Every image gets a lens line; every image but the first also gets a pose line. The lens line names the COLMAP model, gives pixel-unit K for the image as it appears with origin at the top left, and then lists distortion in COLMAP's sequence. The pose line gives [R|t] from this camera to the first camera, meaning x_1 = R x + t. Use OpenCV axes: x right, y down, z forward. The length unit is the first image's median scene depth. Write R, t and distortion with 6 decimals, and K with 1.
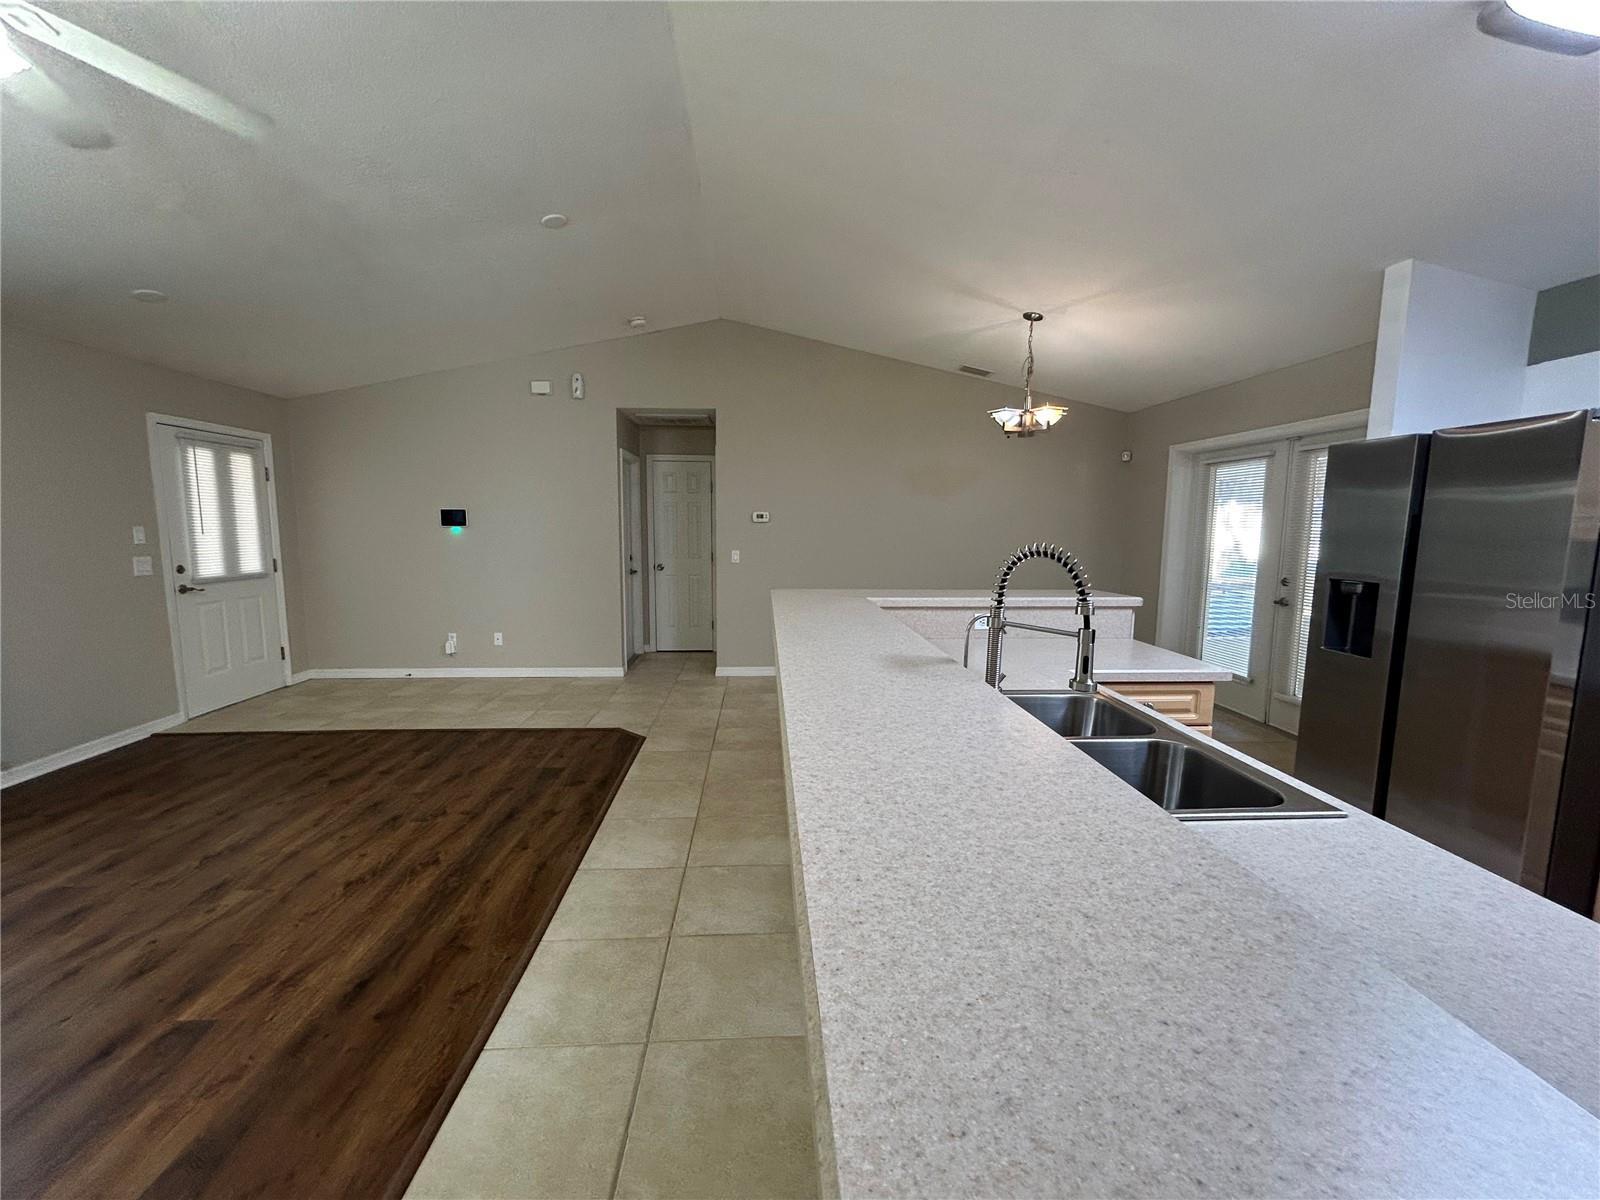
lens RADIAL K [[645.1, 0, 799.2], [0, 645.1, 599.7], [0, 0, 1]] dist [-0.001606, 0.000624]
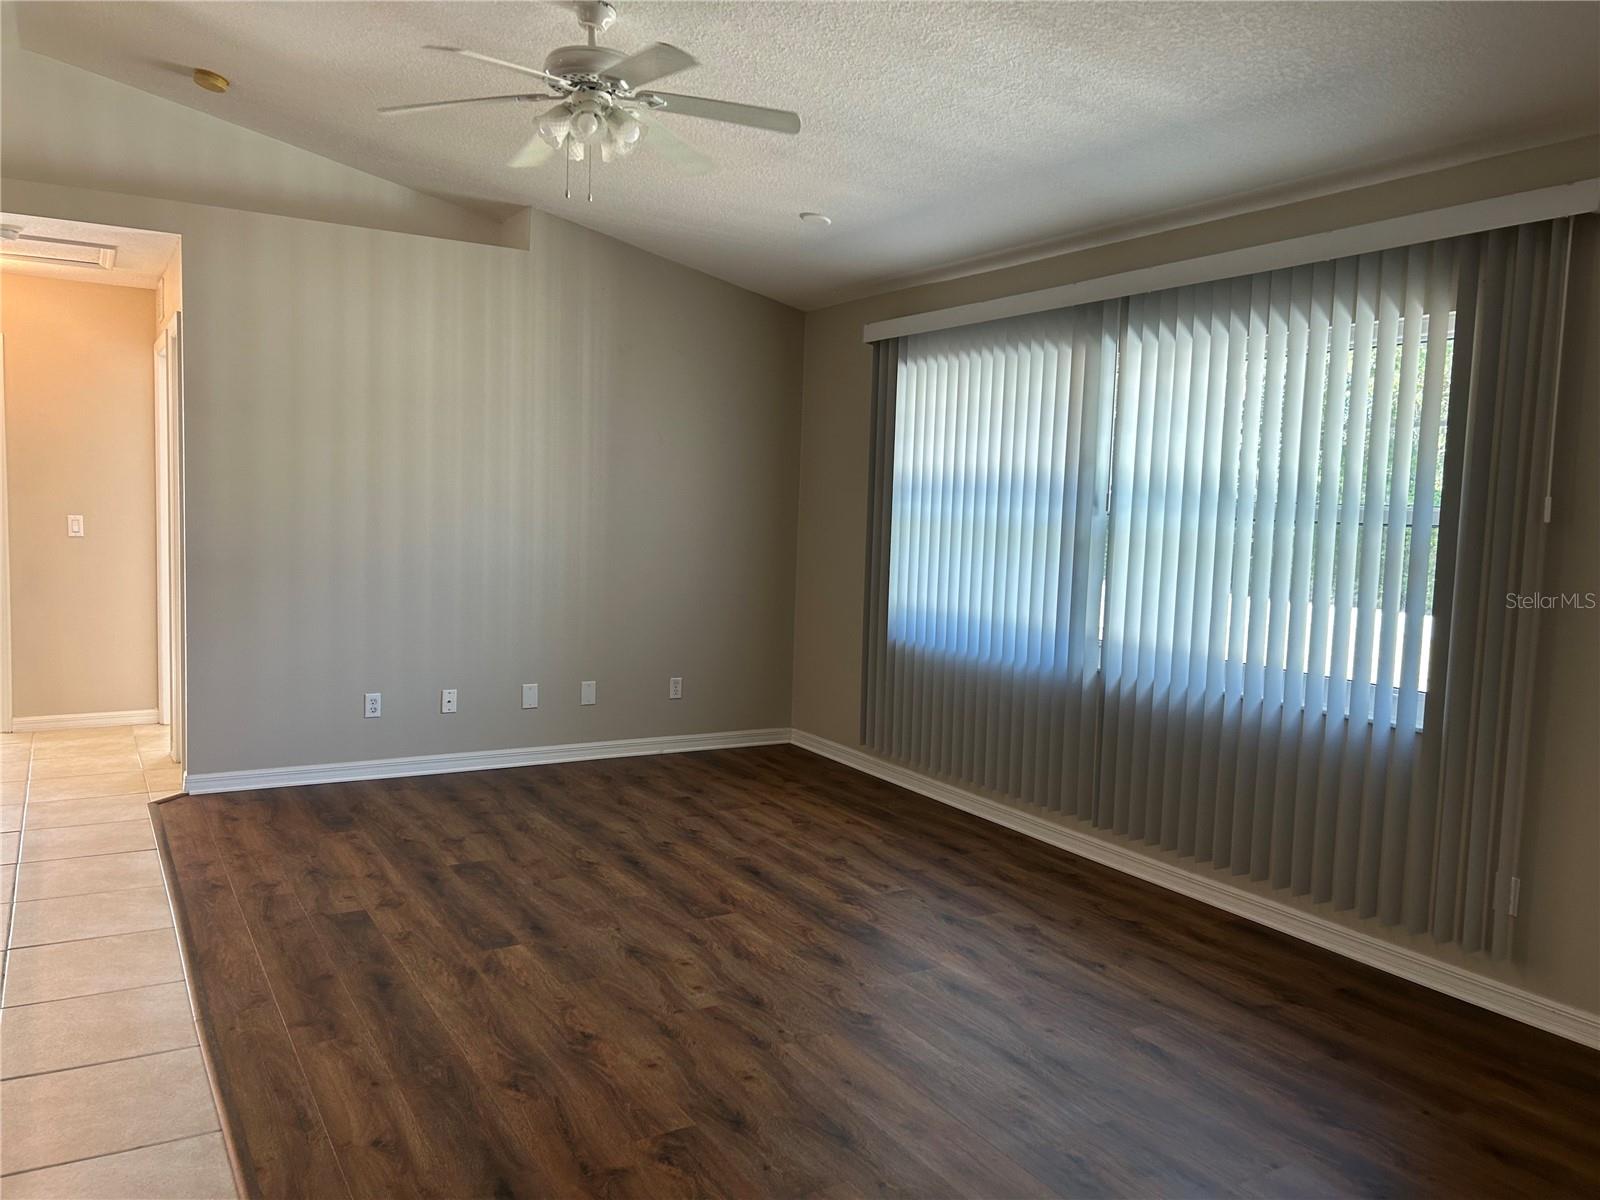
lens RADIAL K [[1204.3, 0, 790.4], [0, 1204.3, 594.7], [0, 0, 1]] dist [0.073716, -0.089021]
pose [[-0.888877, 0.000943, -0.458144, -0.223494], [-0.091515, 0.979479, 0.179570, -0.174857], [0.448912, 0.201543, -0.870551, 1.492011]]
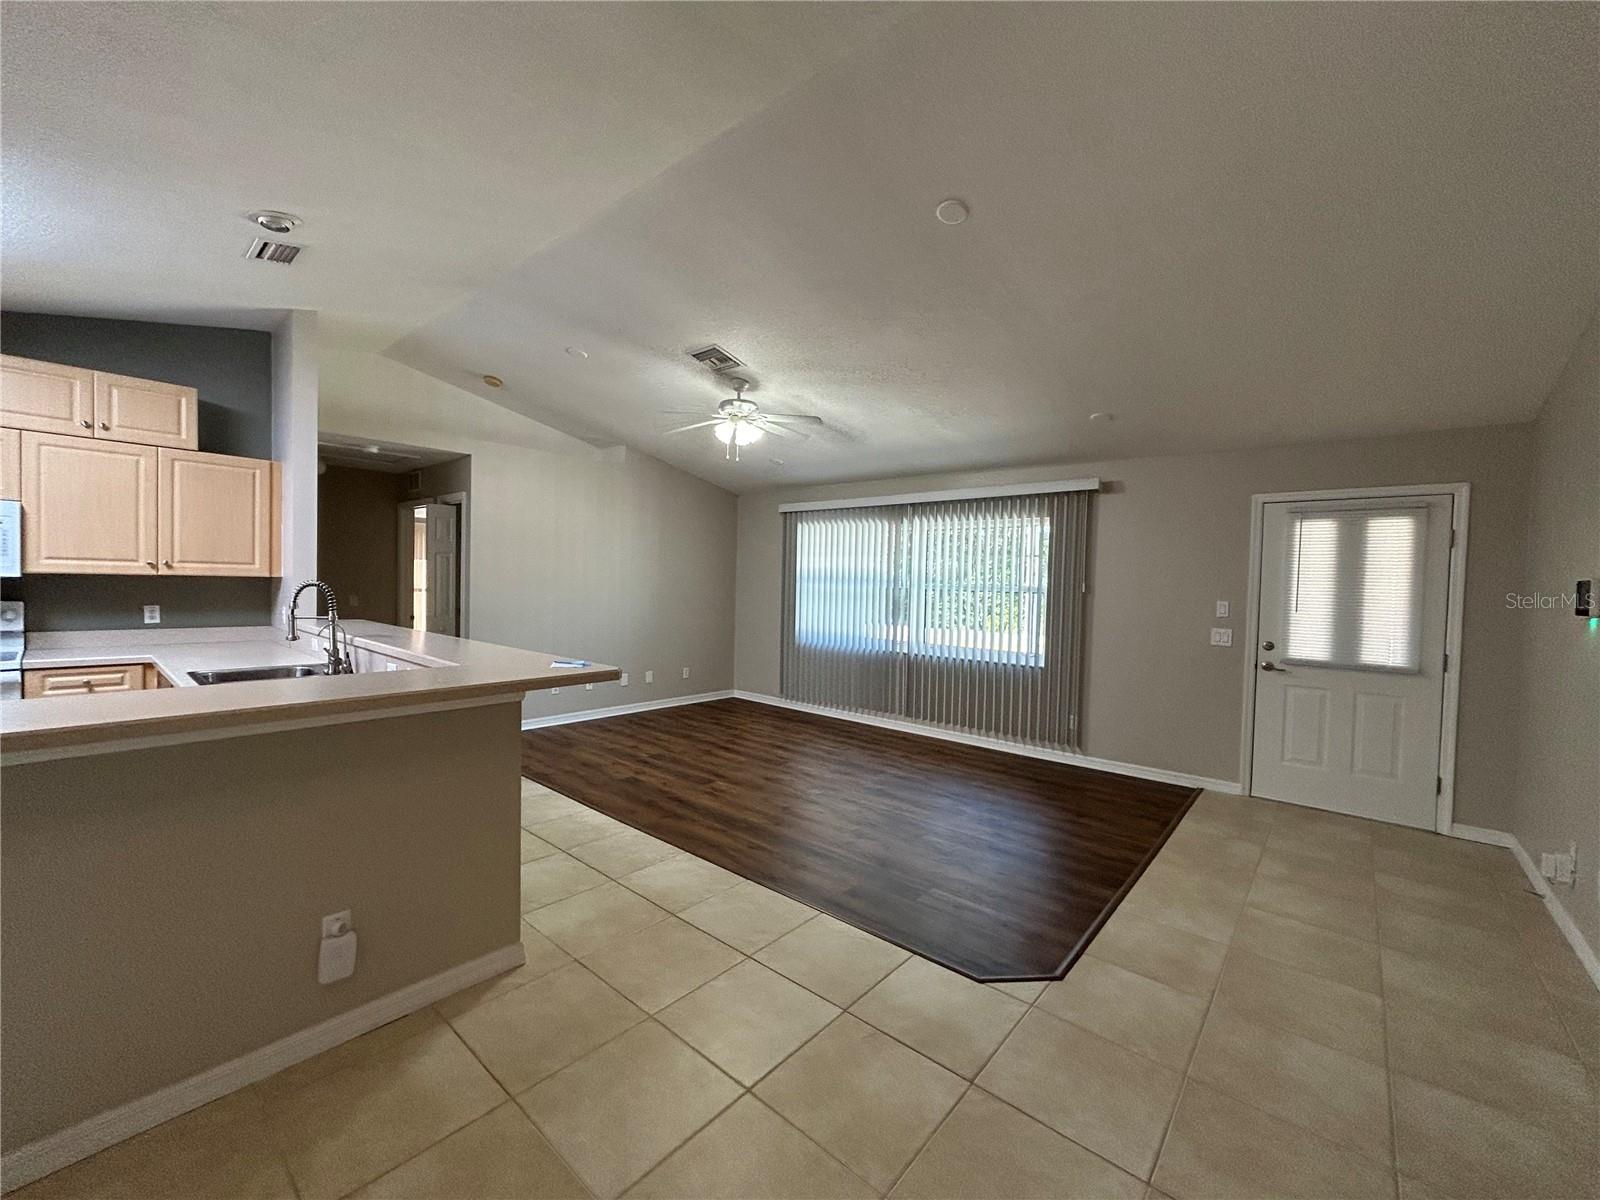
lens RADIAL K [[645.1, 0, 799.2], [0, 645.1, 599.7], [0, 0, 1]] dist [-0.001606, 0.000624]
pose [[-0.696052, -0.003124, -0.717984, 0.315914], [-0.113971, 0.987792, 0.106193, -0.177472], [0.708888, 0.155745, -0.687911, 1.468788]]
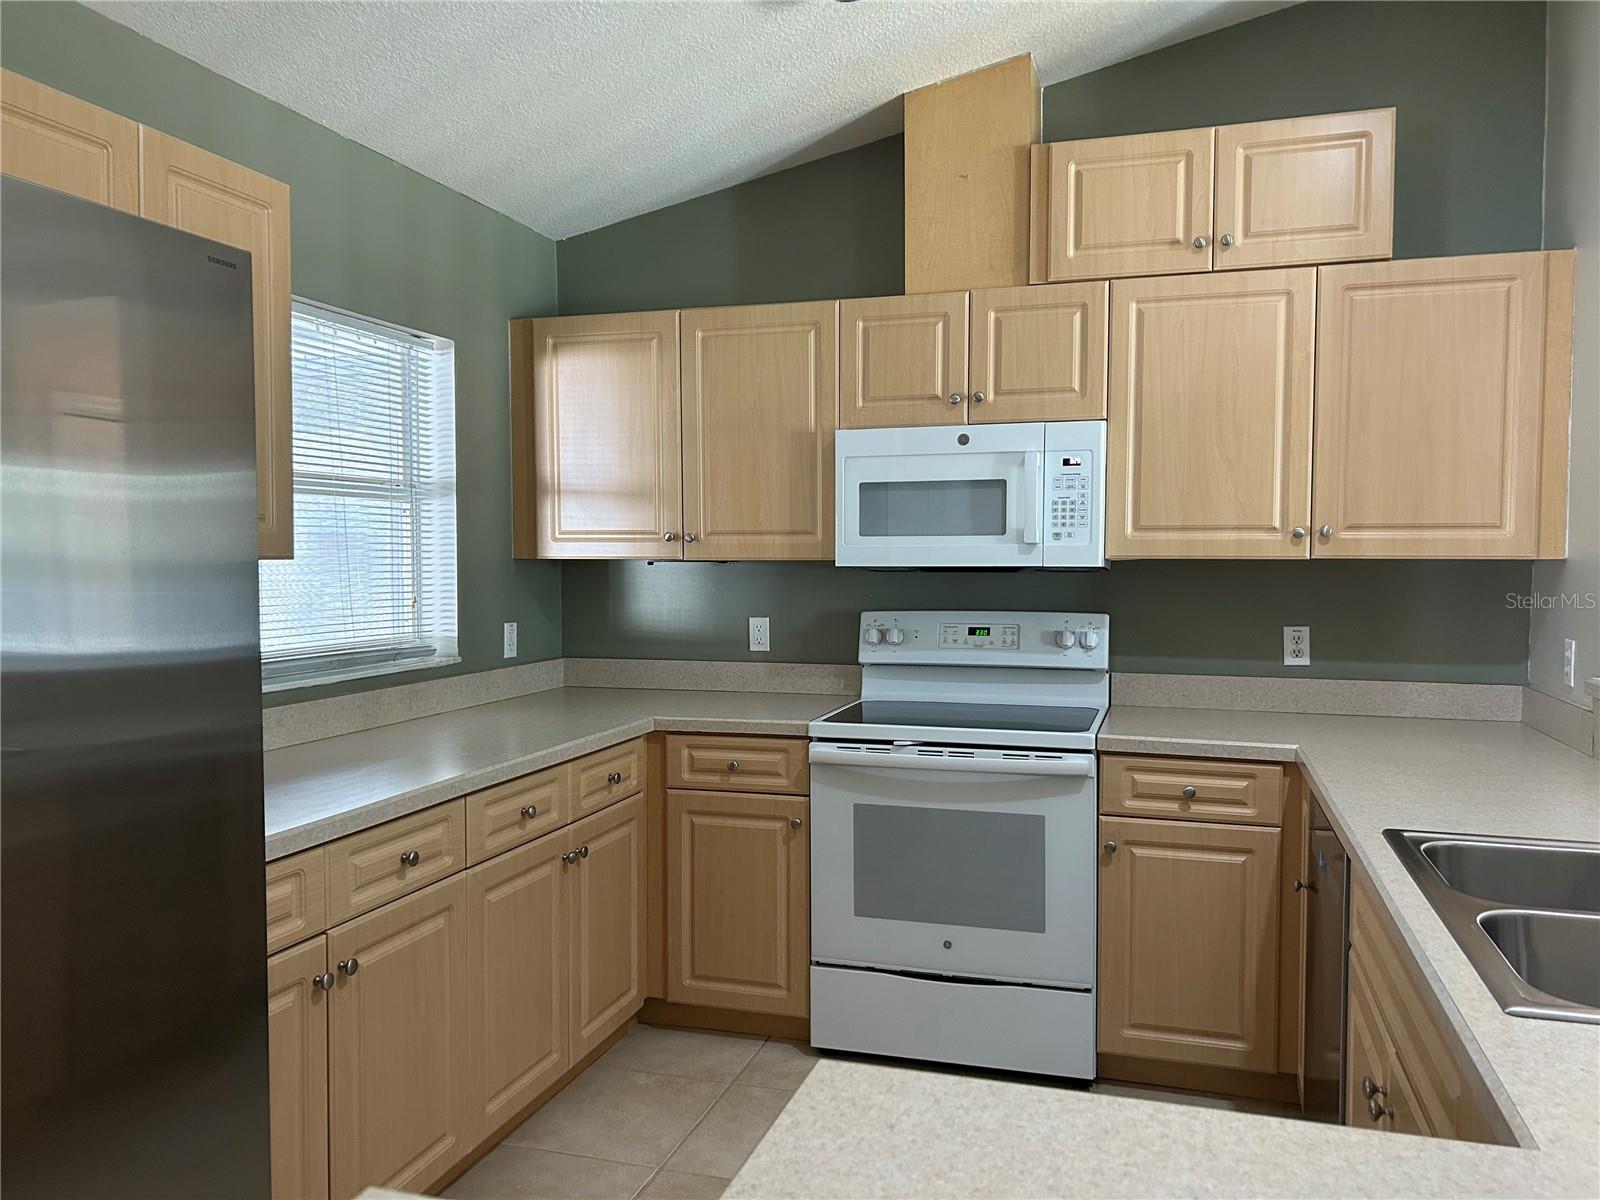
lens RADIAL K [[1195.7, 0, 812.4], [0, 1195.7, 612.5], [0, 0, 1]] dist [0.087263, -0.175763]
pose [[-0.937028, -0.023783, 0.348442, 0.321995], [0.034153, 0.986657, 0.159189, -0.096126], [-0.347579, 0.161065, -0.923714, 0.911836]]
